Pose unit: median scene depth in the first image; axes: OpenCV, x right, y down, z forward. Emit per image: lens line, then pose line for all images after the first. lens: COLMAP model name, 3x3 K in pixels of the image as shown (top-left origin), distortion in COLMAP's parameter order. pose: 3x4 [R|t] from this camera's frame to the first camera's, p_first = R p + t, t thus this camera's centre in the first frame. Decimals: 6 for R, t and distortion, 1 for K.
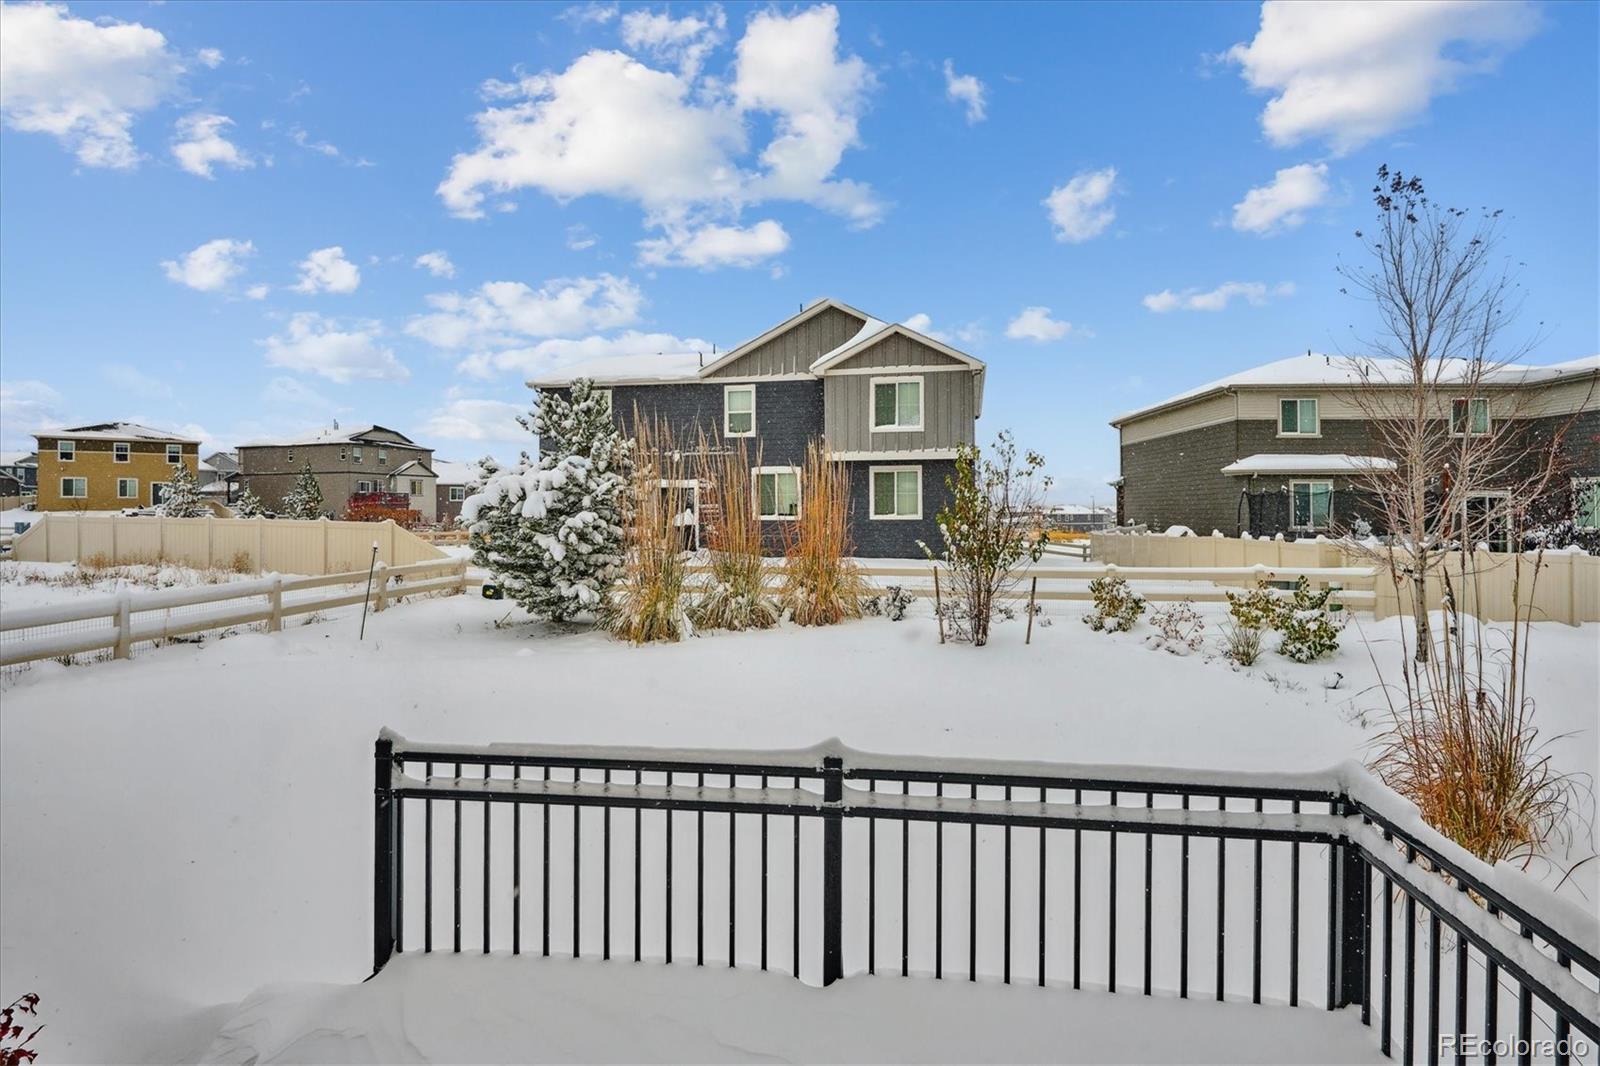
lens RADIAL K [[838.1, 0, 801.4], [0, 838.1, 510.6], [0, 0, 1]] dist [-0.001084, -0.000417]
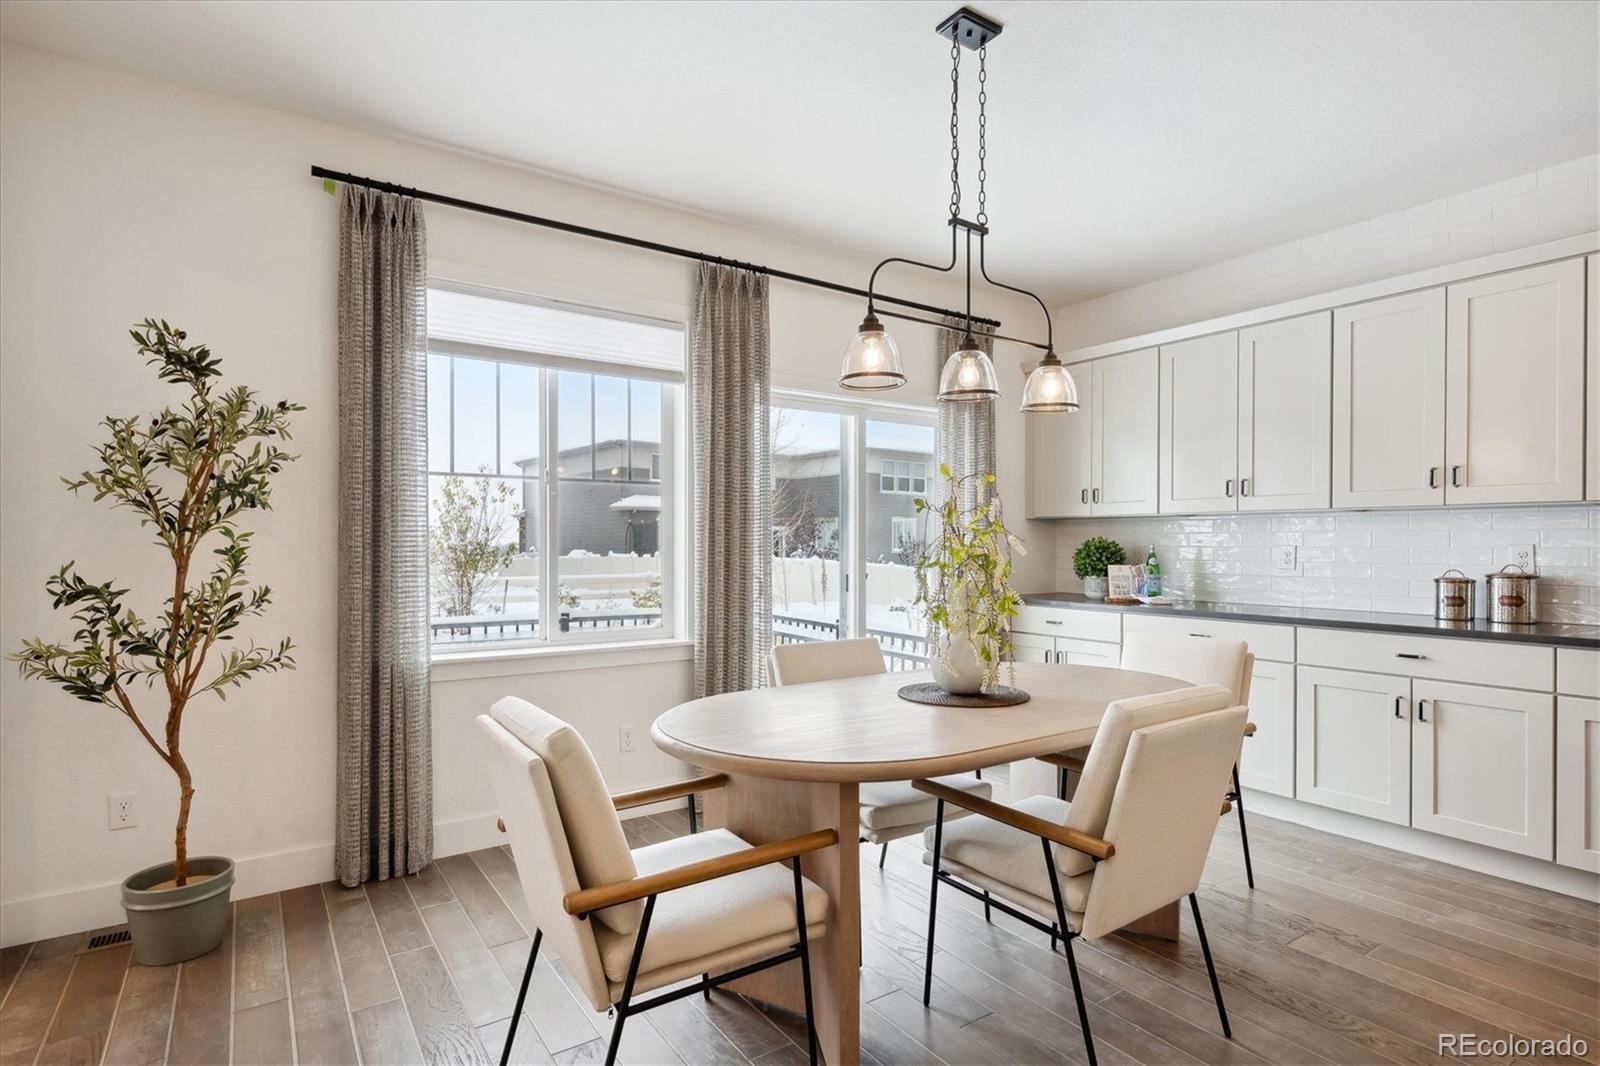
lens RADIAL K [[810.4, 0, 808.0], [0, 810.4, 539.1], [0, 0, 1]] dist [-0.001156, 0.000113]
pose [[0.742444, 0.001196, 0.669907, -0.068521], [0.004379, 0.999968, -0.006638, 0.008235], [-0.669894, 0.007862, 0.742415, -0.077321]]
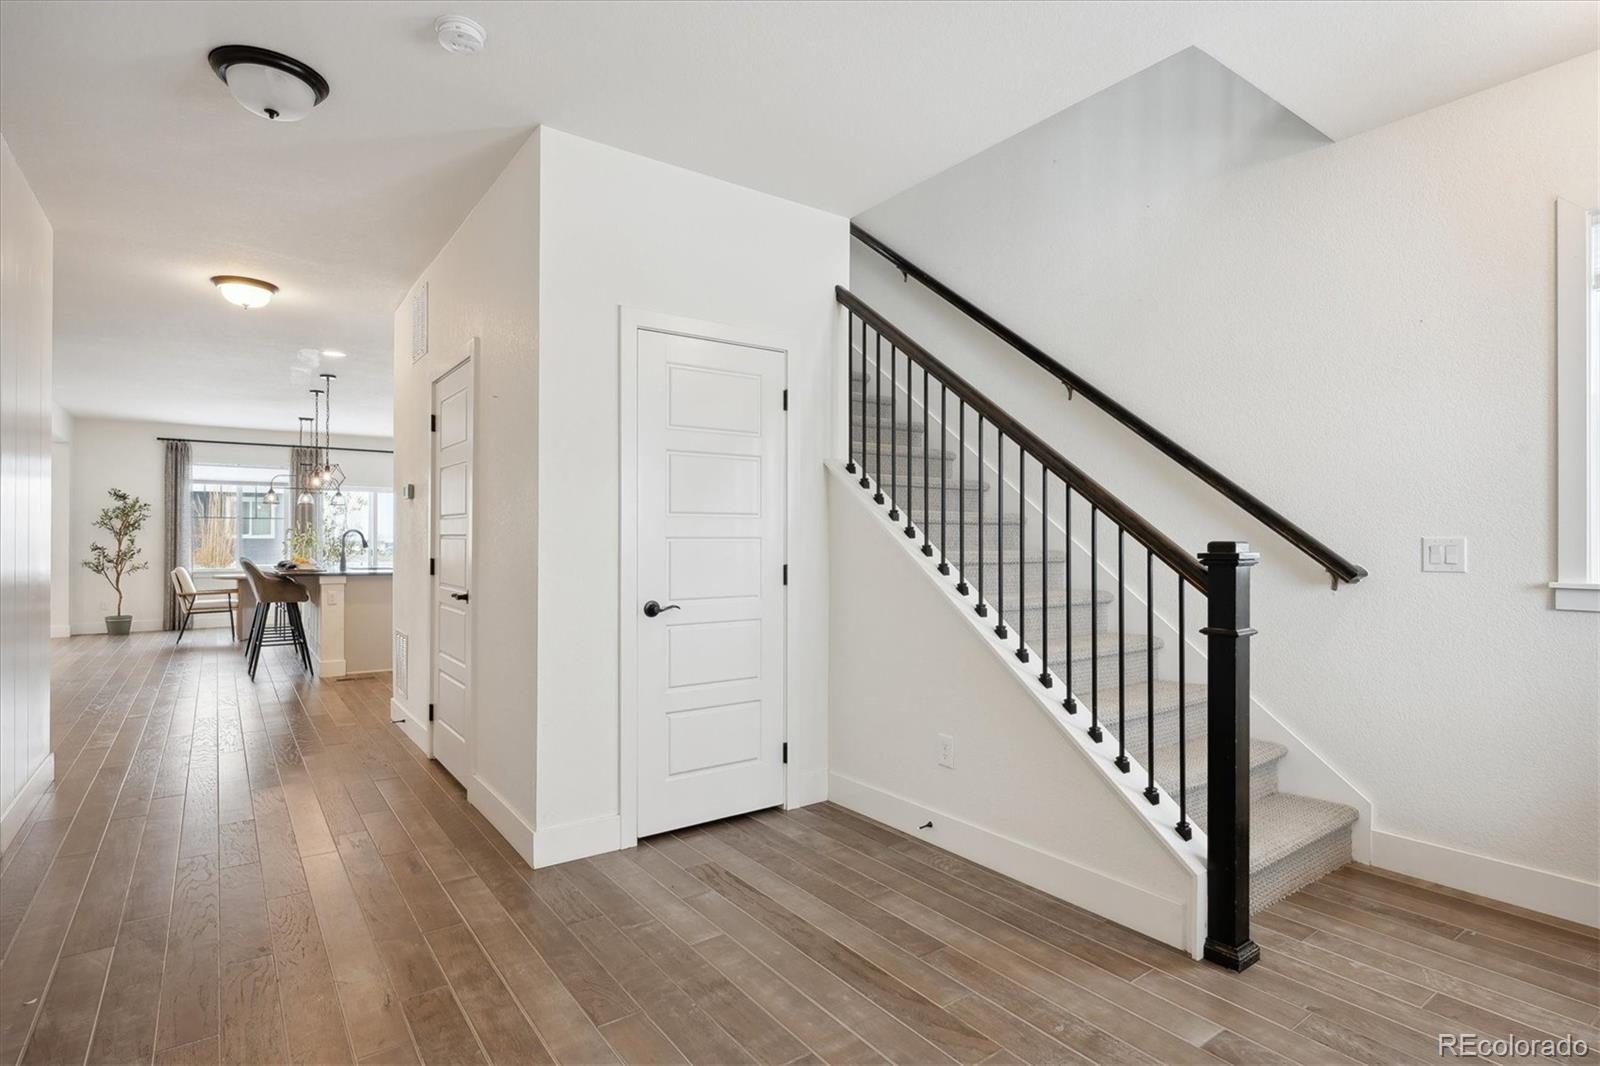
lens RADIAL K [[804.7, 0, 800.0], [0, 804.7, 533.0], [0, 0, 1]] dist [0.000603, 0.000588]
pose [[0.725920, 0.005760, 0.687755, -0.210770], [0.001163, 0.999953, -0.009602, 0.016707], [-0.687778, 0.007770, 0.725879, -2.841139]]
